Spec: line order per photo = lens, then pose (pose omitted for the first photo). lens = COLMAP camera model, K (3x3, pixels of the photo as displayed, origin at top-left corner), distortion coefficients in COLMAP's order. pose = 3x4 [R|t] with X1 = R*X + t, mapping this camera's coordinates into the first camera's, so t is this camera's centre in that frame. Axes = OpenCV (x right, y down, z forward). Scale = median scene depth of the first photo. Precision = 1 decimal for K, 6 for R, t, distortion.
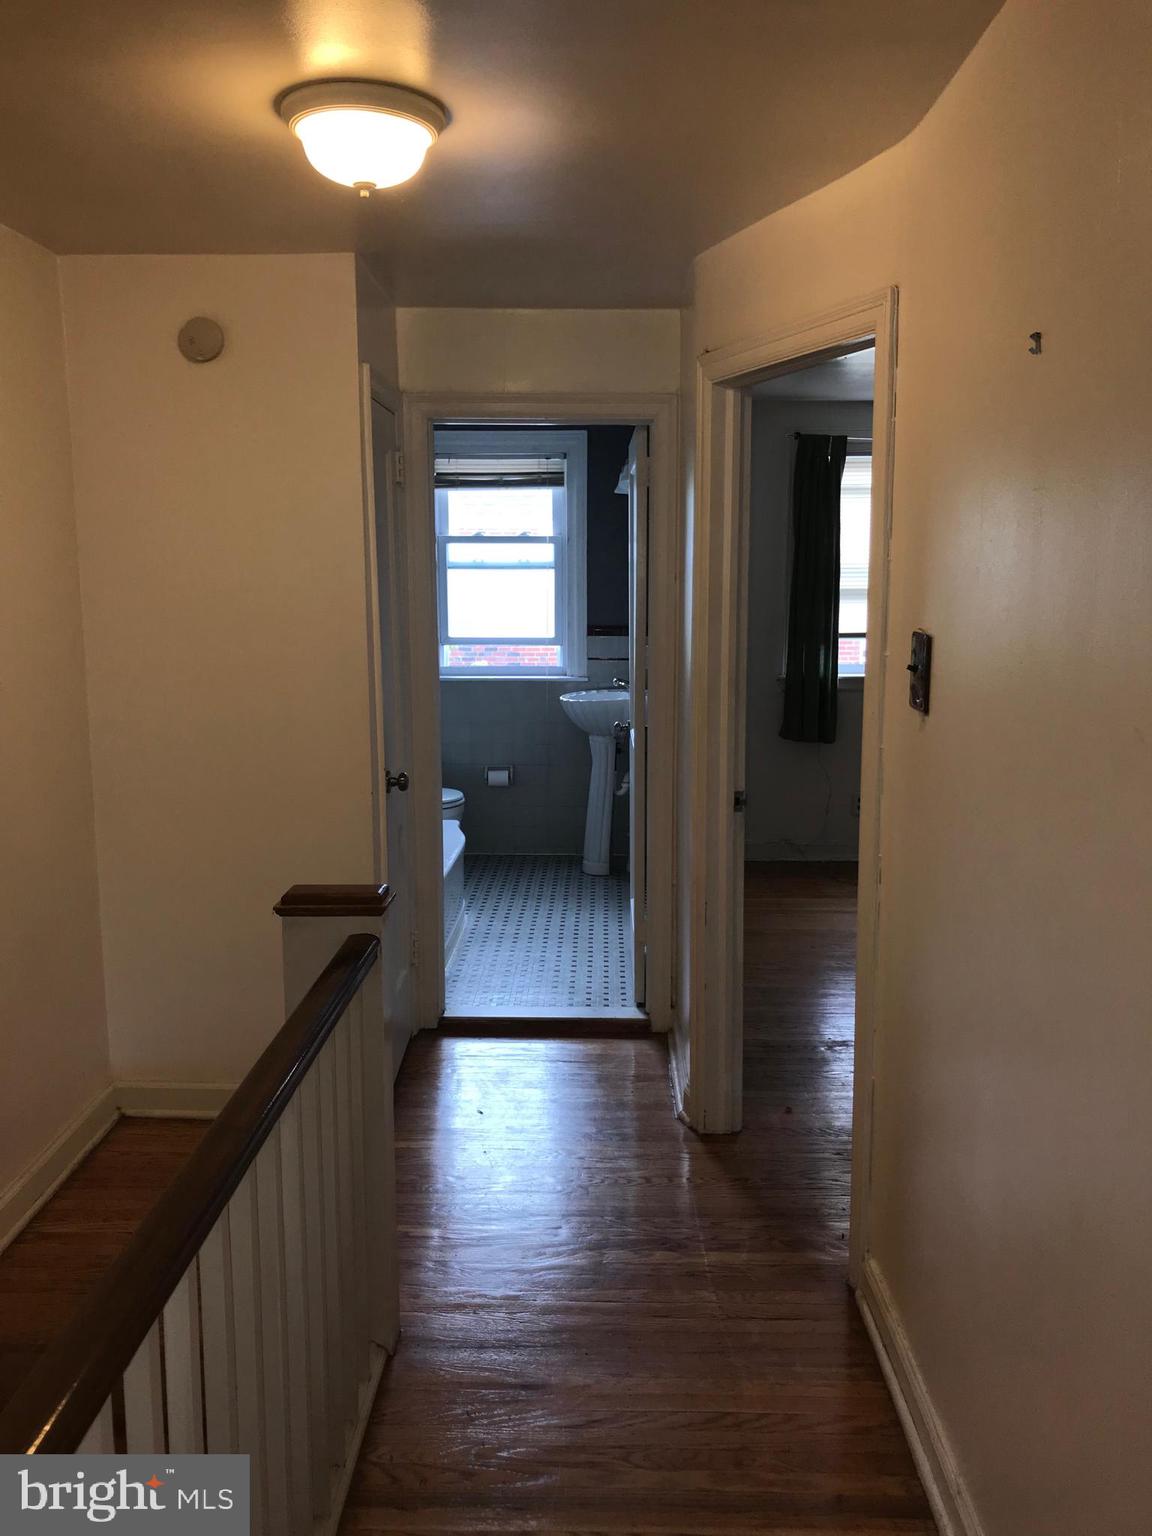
lens RADIAL K [[1323.4, 0, 574.6], [0, 1323.4, 770.9], [0, 0, 1]] dist [-0.005957, 0.008089]
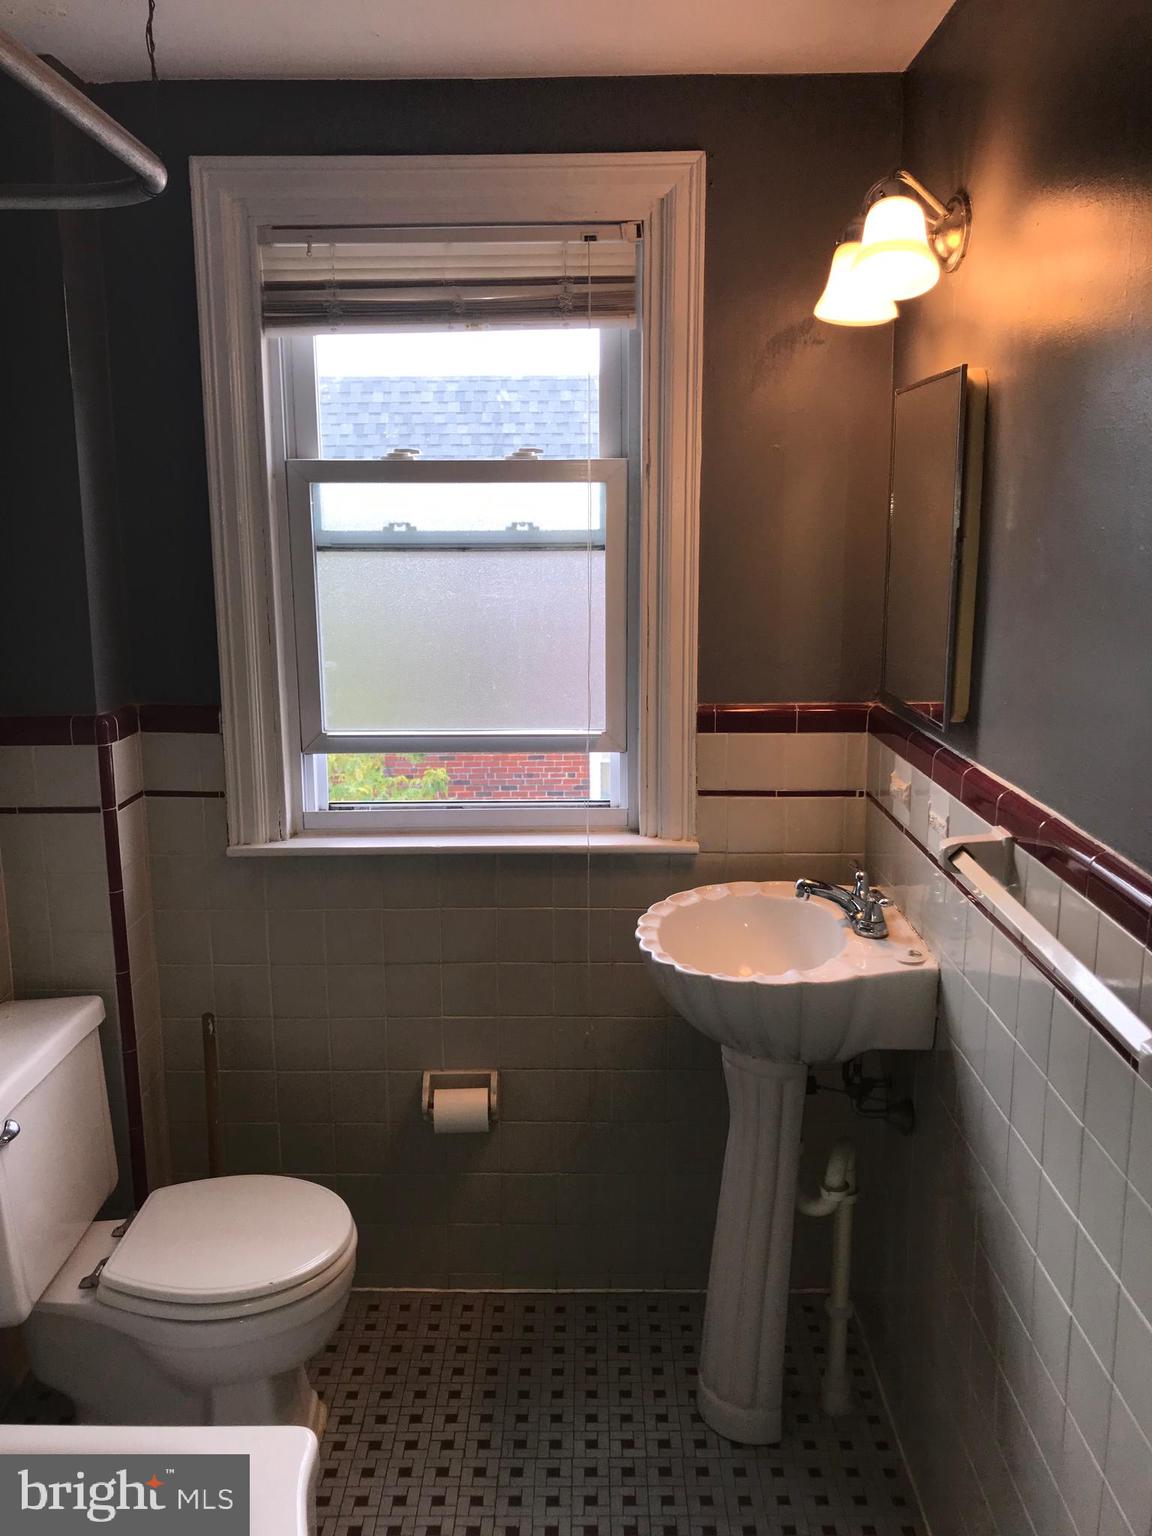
lens RADIAL K [[1323.4, 0, 572.7], [0, 1323.4, 767.7], [0, 0, 1]] dist [-0.005957, 0.008089]
pose [[0.999783, -0.008614, 0.018981, -0.032529], [0.007702, 0.998836, 0.047609, -0.110679], [-0.019369, -0.047453, 0.998686, 0.634368]]
